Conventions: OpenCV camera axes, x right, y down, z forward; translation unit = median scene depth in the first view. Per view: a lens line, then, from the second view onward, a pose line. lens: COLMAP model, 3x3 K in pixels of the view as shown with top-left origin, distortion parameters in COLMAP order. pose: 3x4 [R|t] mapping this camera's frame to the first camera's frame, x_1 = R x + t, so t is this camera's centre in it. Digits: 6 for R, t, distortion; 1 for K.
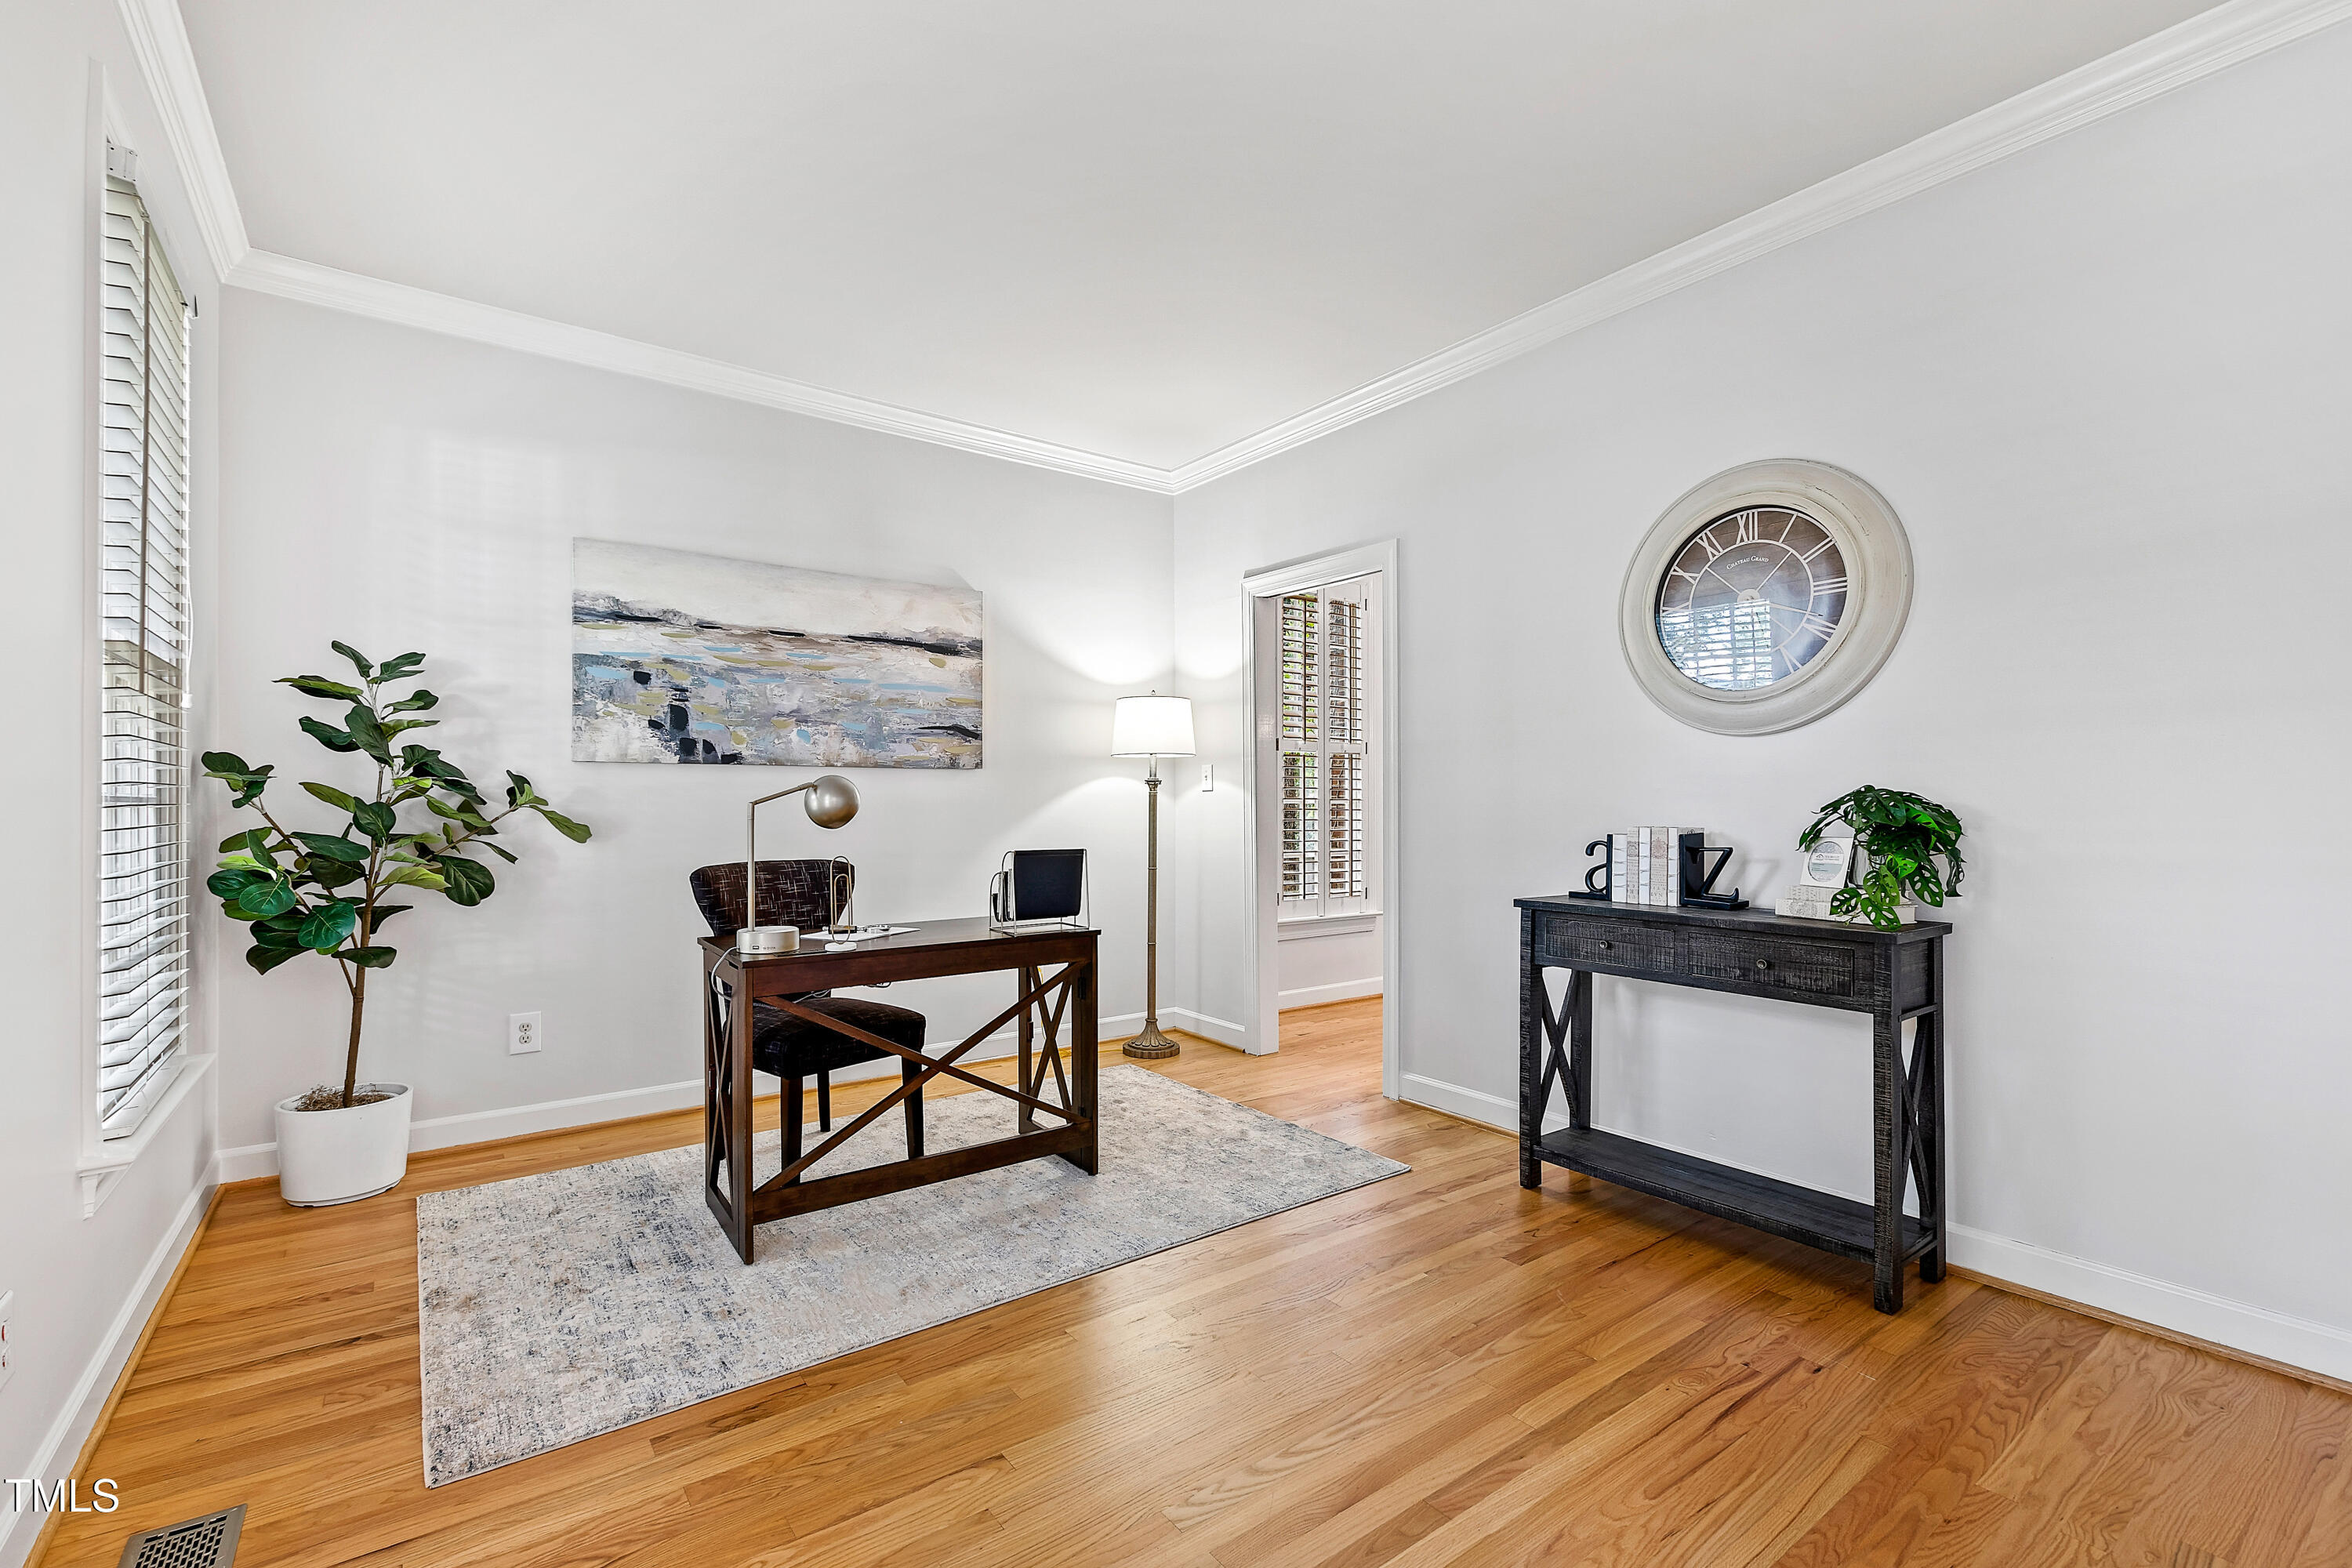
lens RADIAL K [[1026.0, 0, 1176.0], [0, 1026.0, 784.0], [0, 0, 1]] dist [-0.002265, -0.000234]
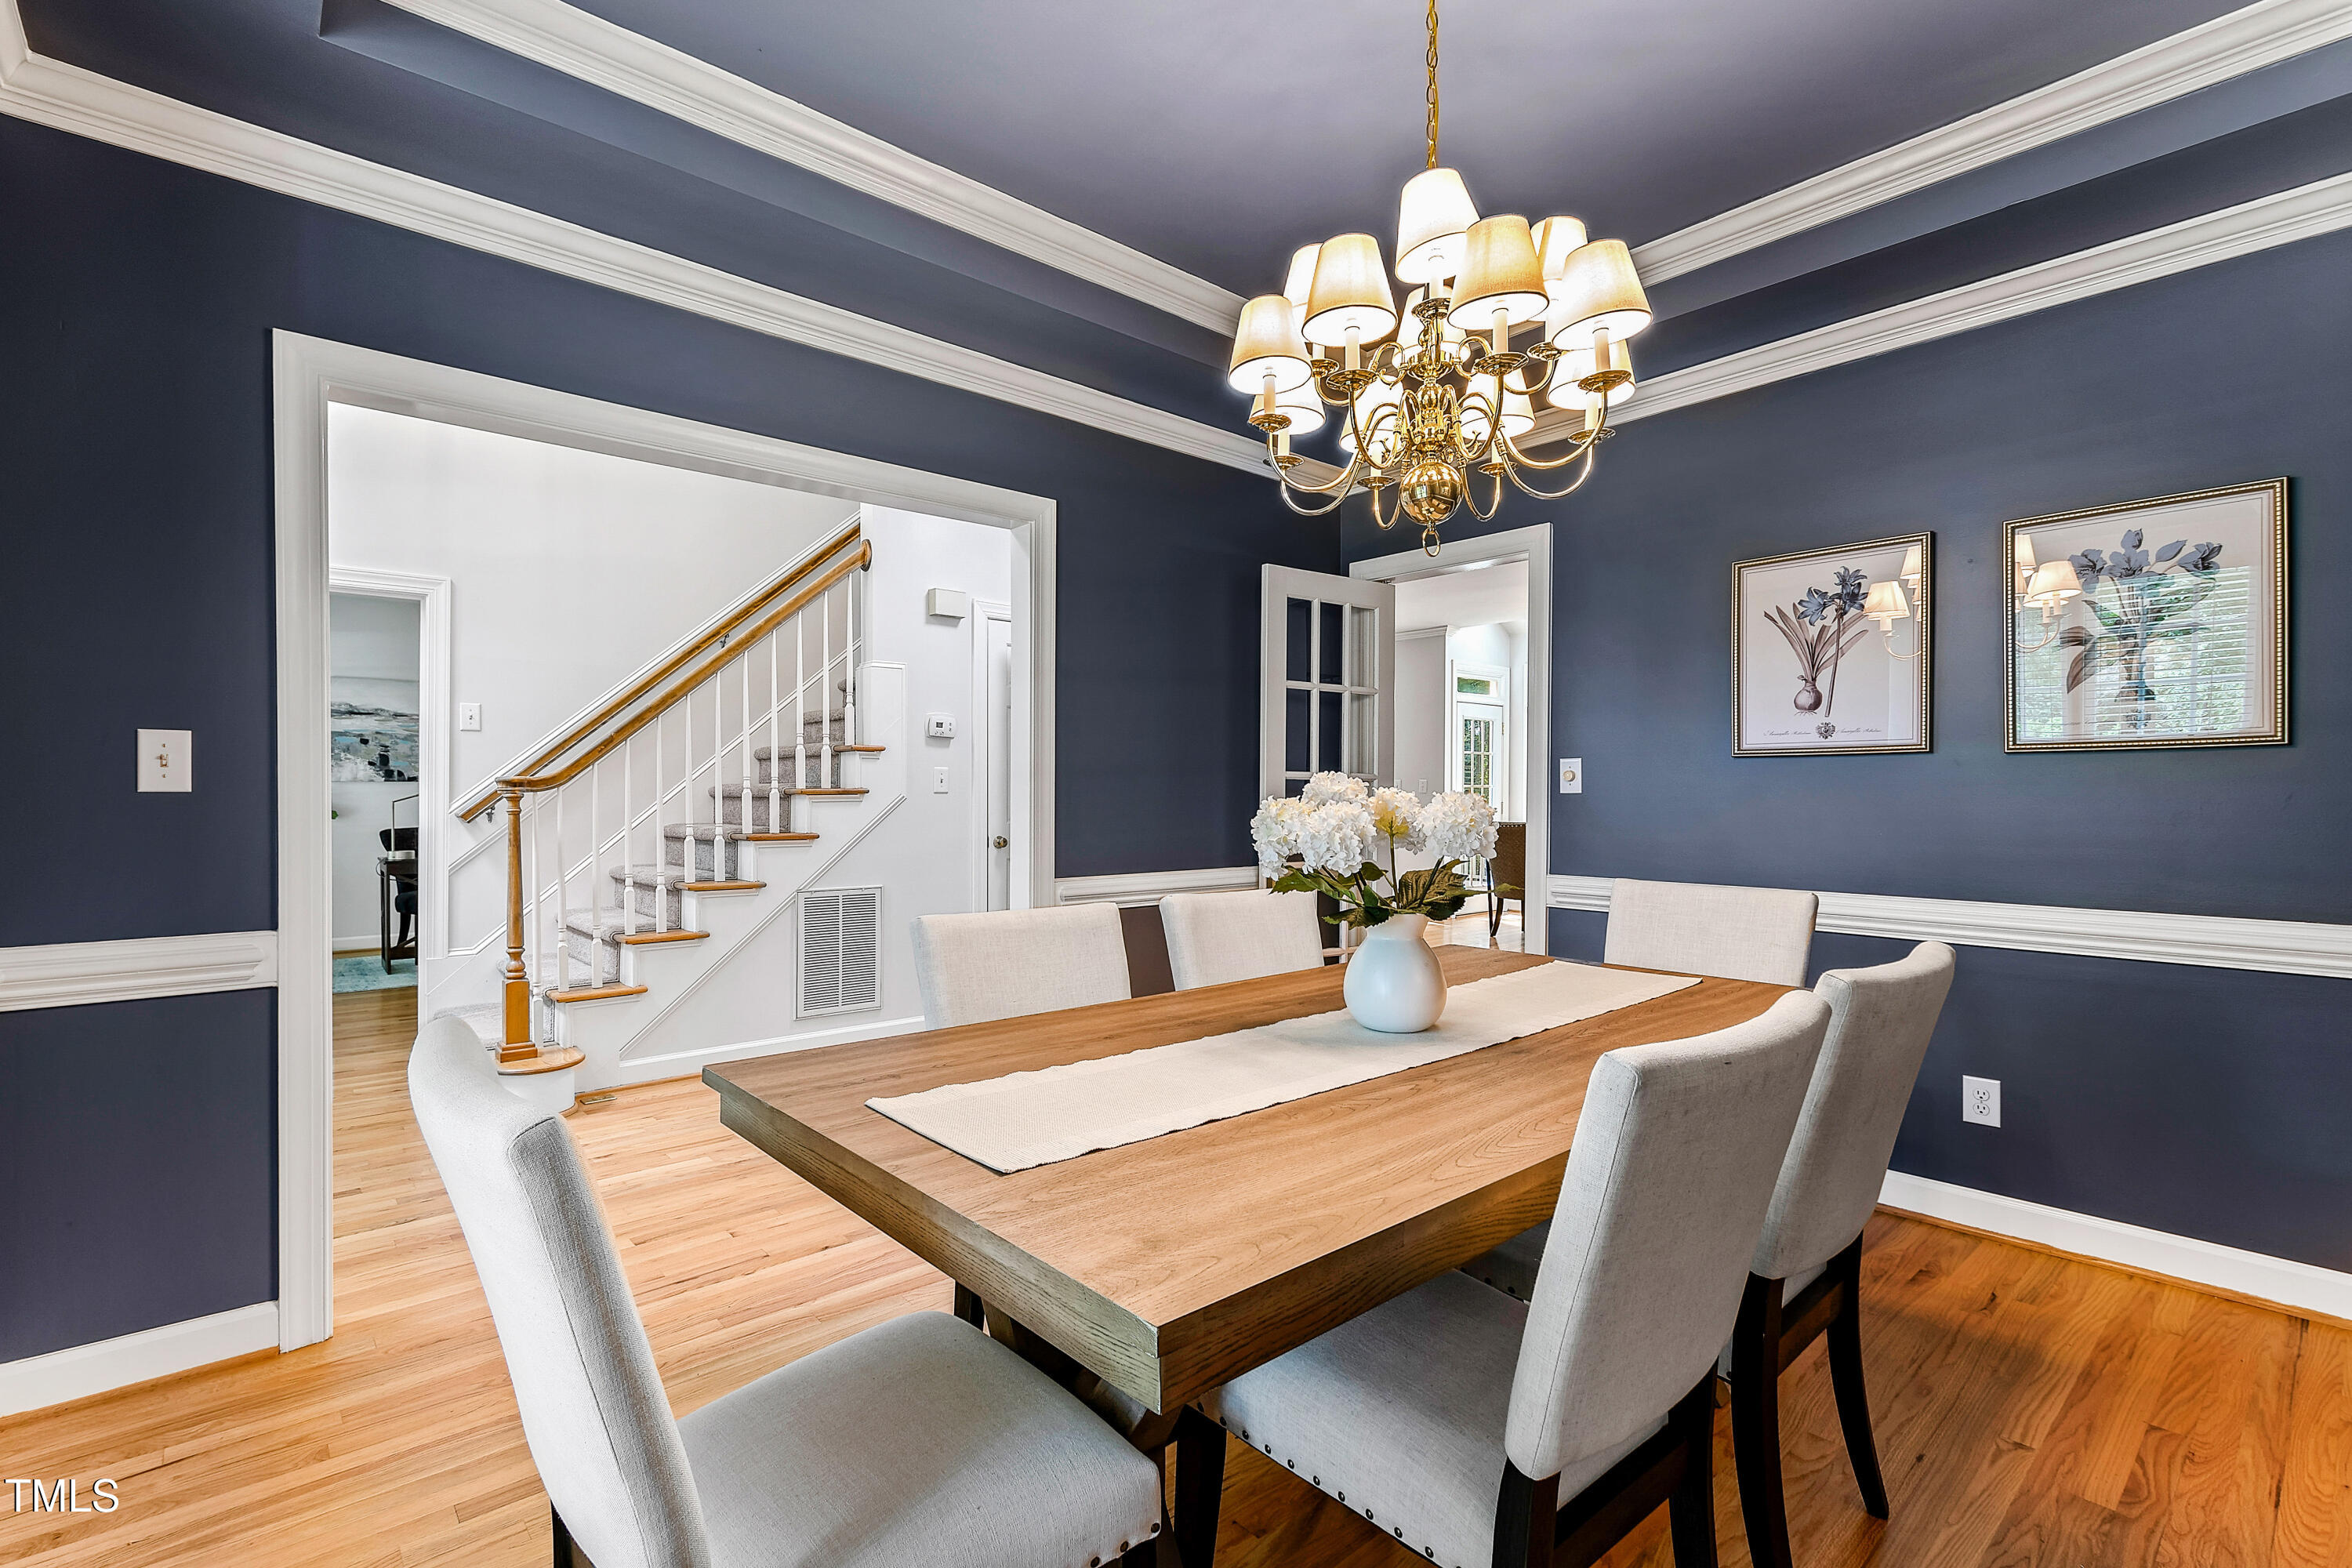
lens RADIAL K [[1054.5, 0, 1176.9], [0, 1054.5, 810.8], [0, 0, 1]] dist [0.000158, -0.000178]
pose [[0.996829, -0.001750, 0.079554, 0.827425], [-0.000996, 0.999405, 0.034464, -0.030337], [-0.079567, -0.034434, 0.996235, -1.111257]]
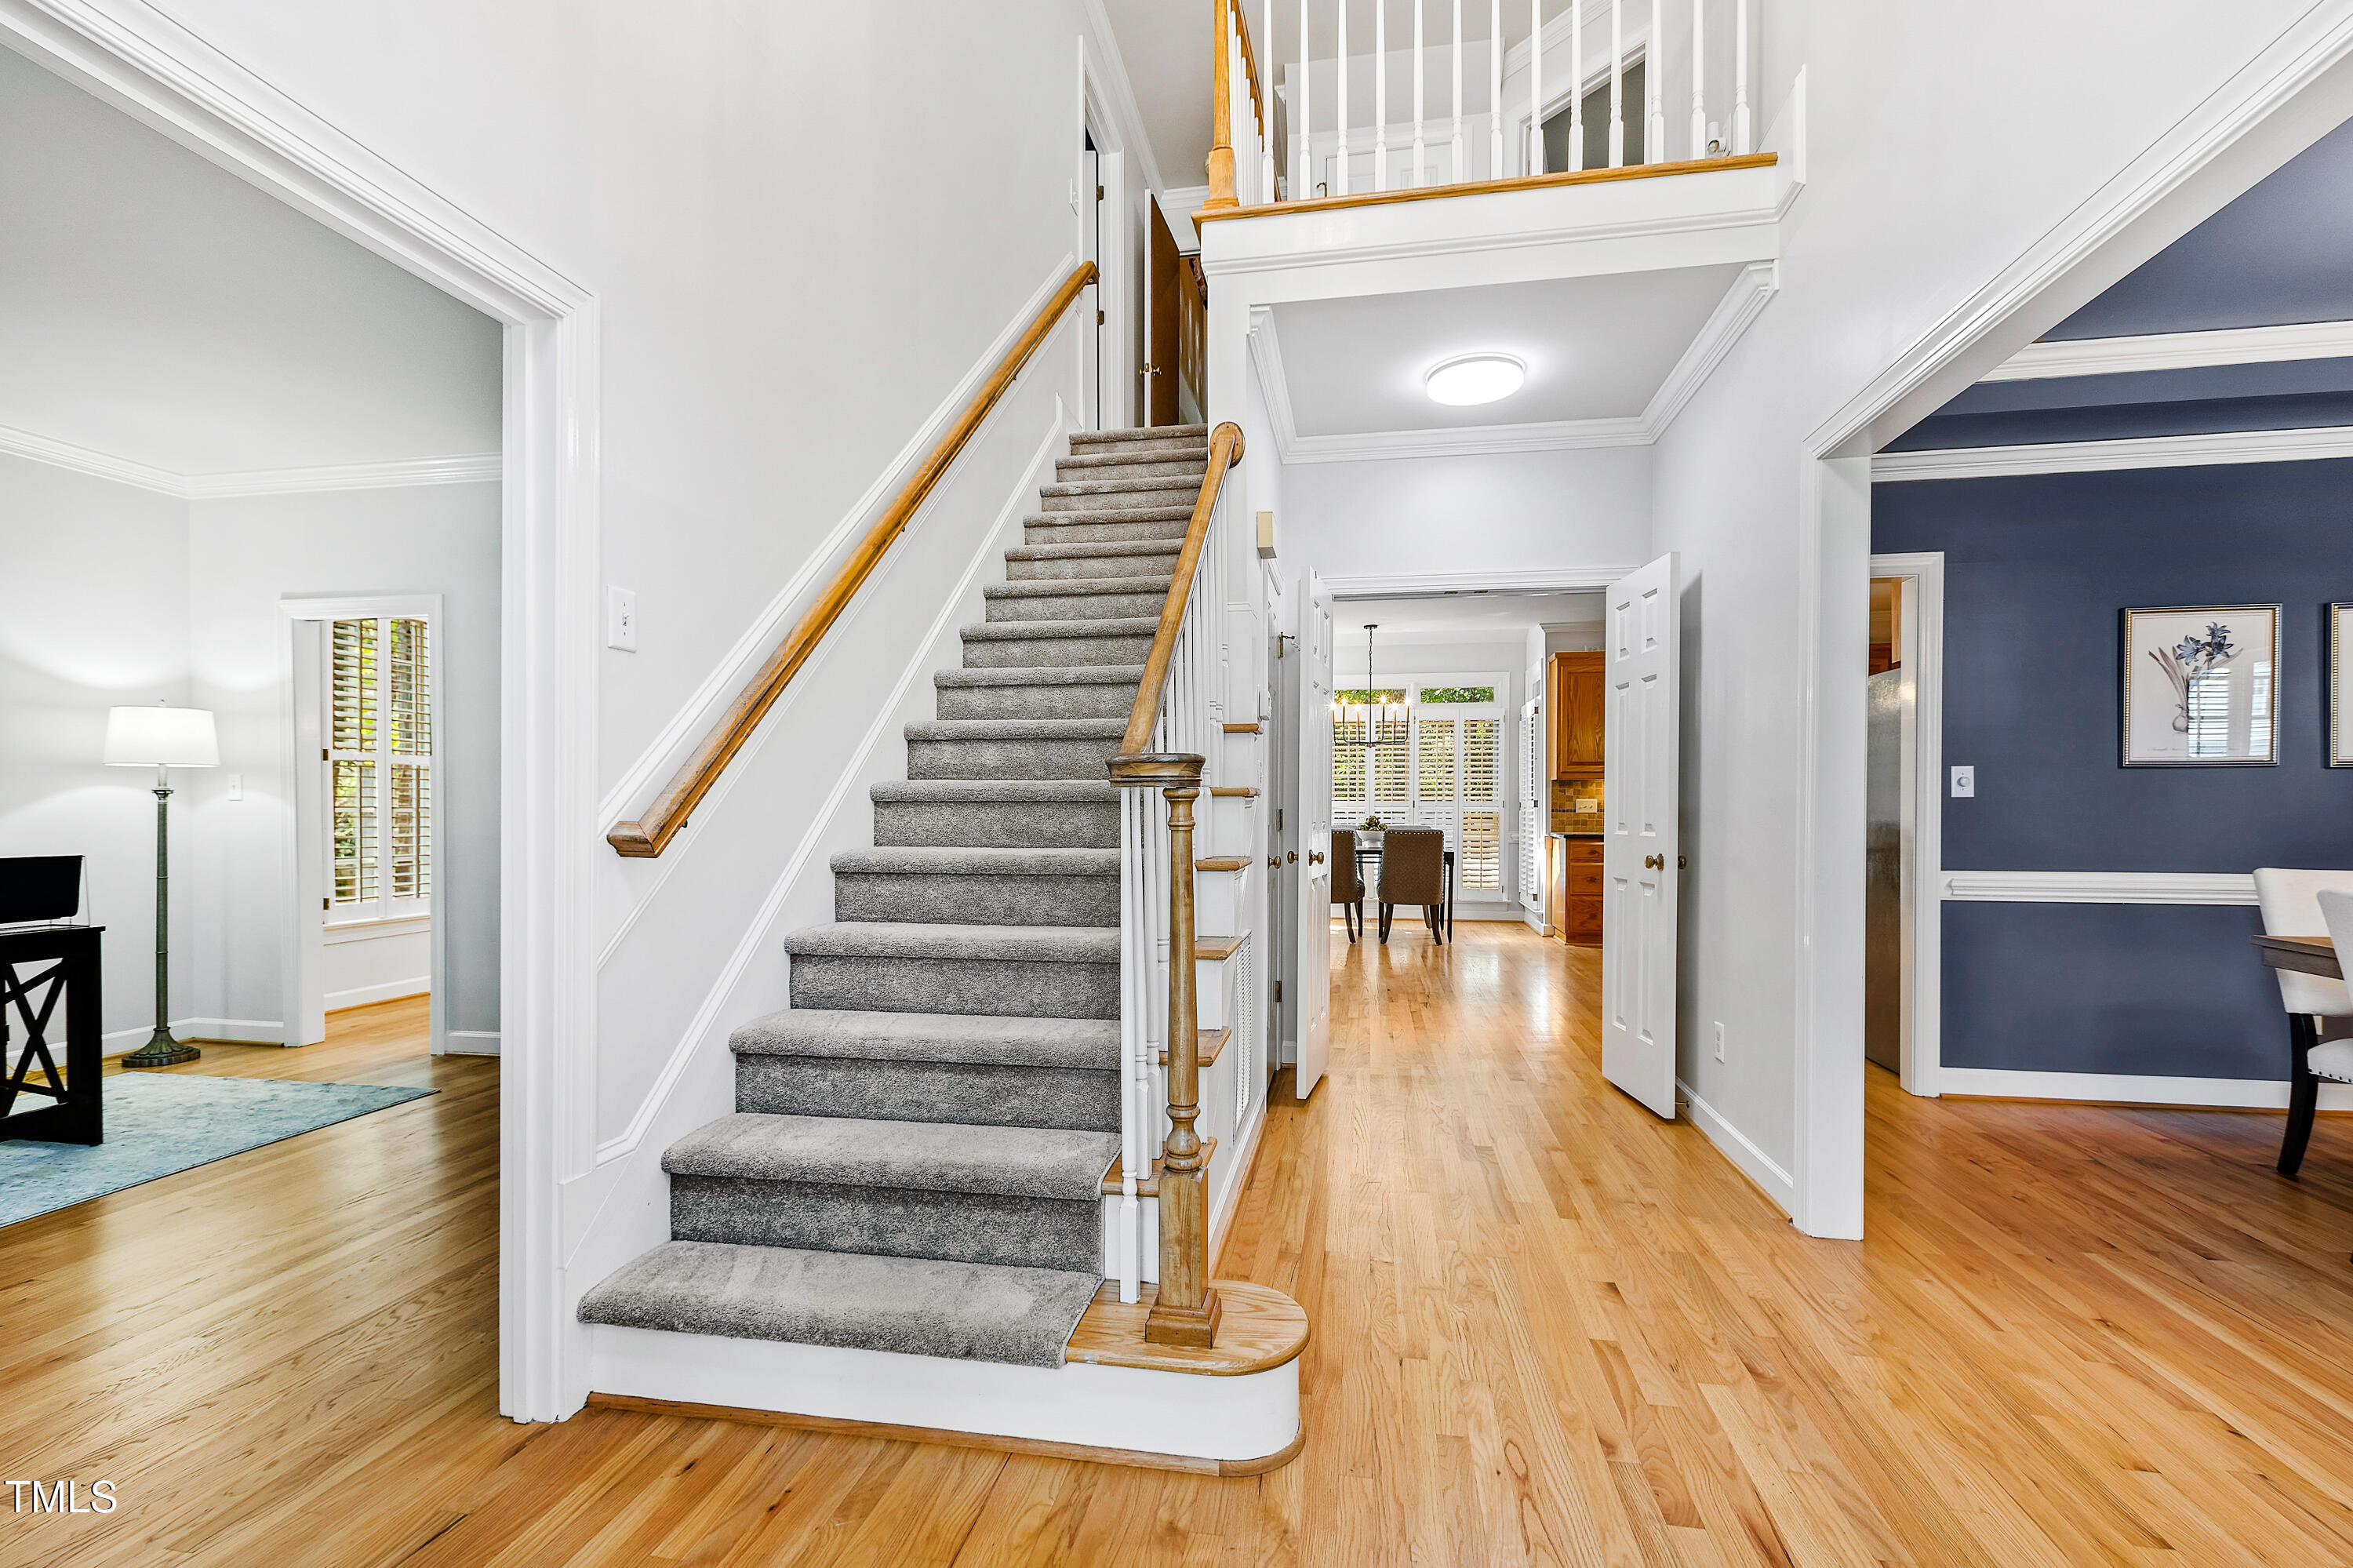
lens RADIAL K [[1055.0, 0, 1177.4], [0, 1055.0, 810.9], [0, 0, 1]] dist [0.000158, -0.000178]
pose [[0.730675, -0.005741, 0.682701, -0.001480], [-0.009803, 0.999773, 0.018900, -0.013220], [-0.682655, -0.020502, 0.730453, -0.461356]]
